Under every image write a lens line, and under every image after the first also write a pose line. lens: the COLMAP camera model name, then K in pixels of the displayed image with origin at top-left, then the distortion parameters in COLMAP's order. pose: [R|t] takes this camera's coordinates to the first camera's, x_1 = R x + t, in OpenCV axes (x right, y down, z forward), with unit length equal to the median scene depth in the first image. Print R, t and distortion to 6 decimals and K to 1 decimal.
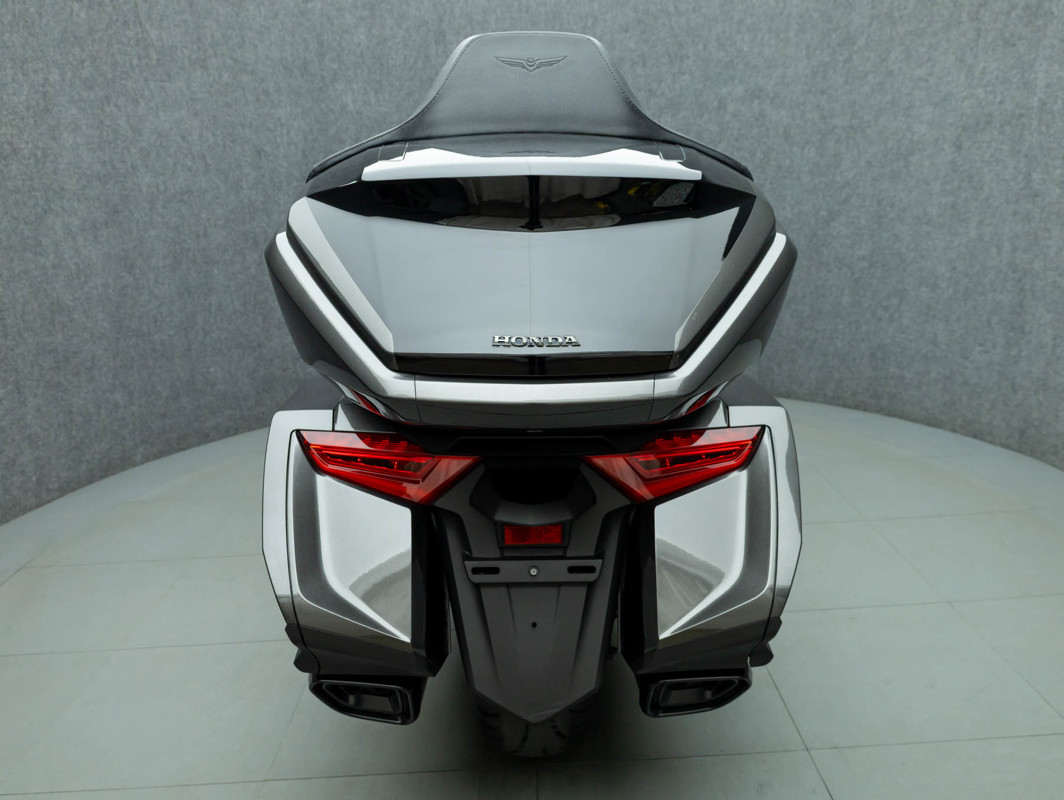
lens RADIAL K [[857.9, 0, 538.6], [0, 857.9, 402.5], [0, 0, 1]] dist [0.006988, -0.005325]
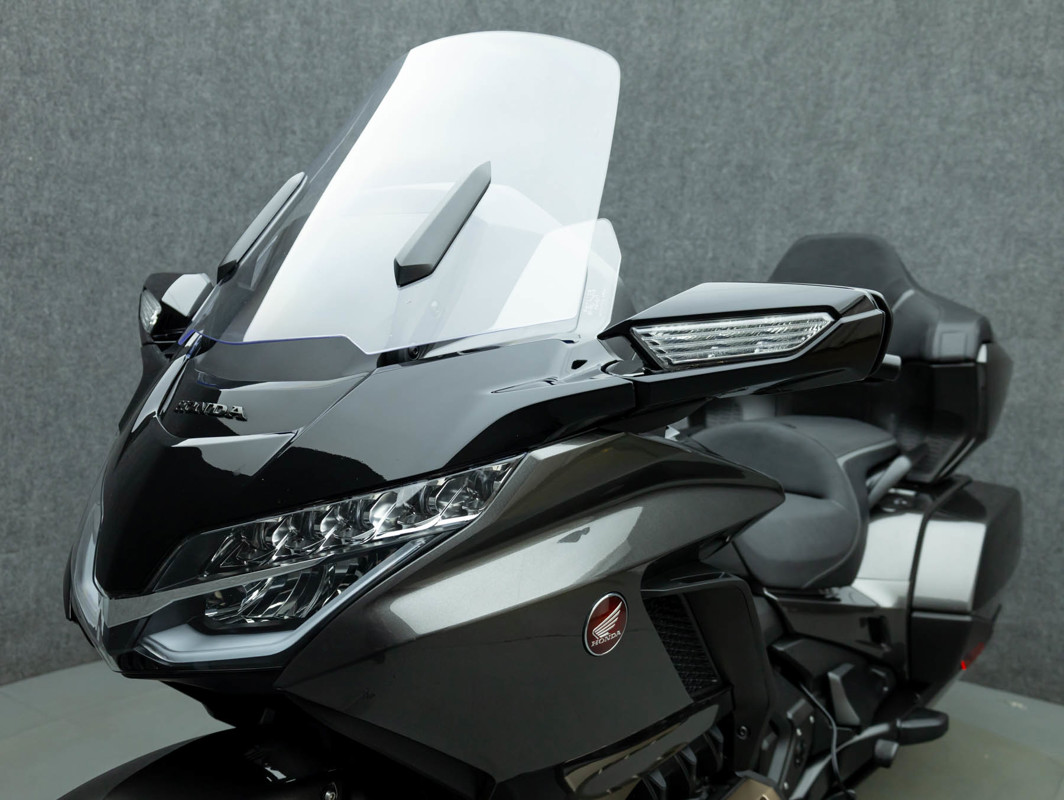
lens RADIAL K [[1069.0, 0, 536.0], [0, 1069.0, 396.2], [0, 0, 1]] dist [-0.008811, 0.012784]
pose [[0.585554, -0.015707, 0.810481, -0.423049], [0.132845, 0.988155, -0.076827, -0.119422], [-0.799674, 0.152655, 0.580705, 0.430764]]
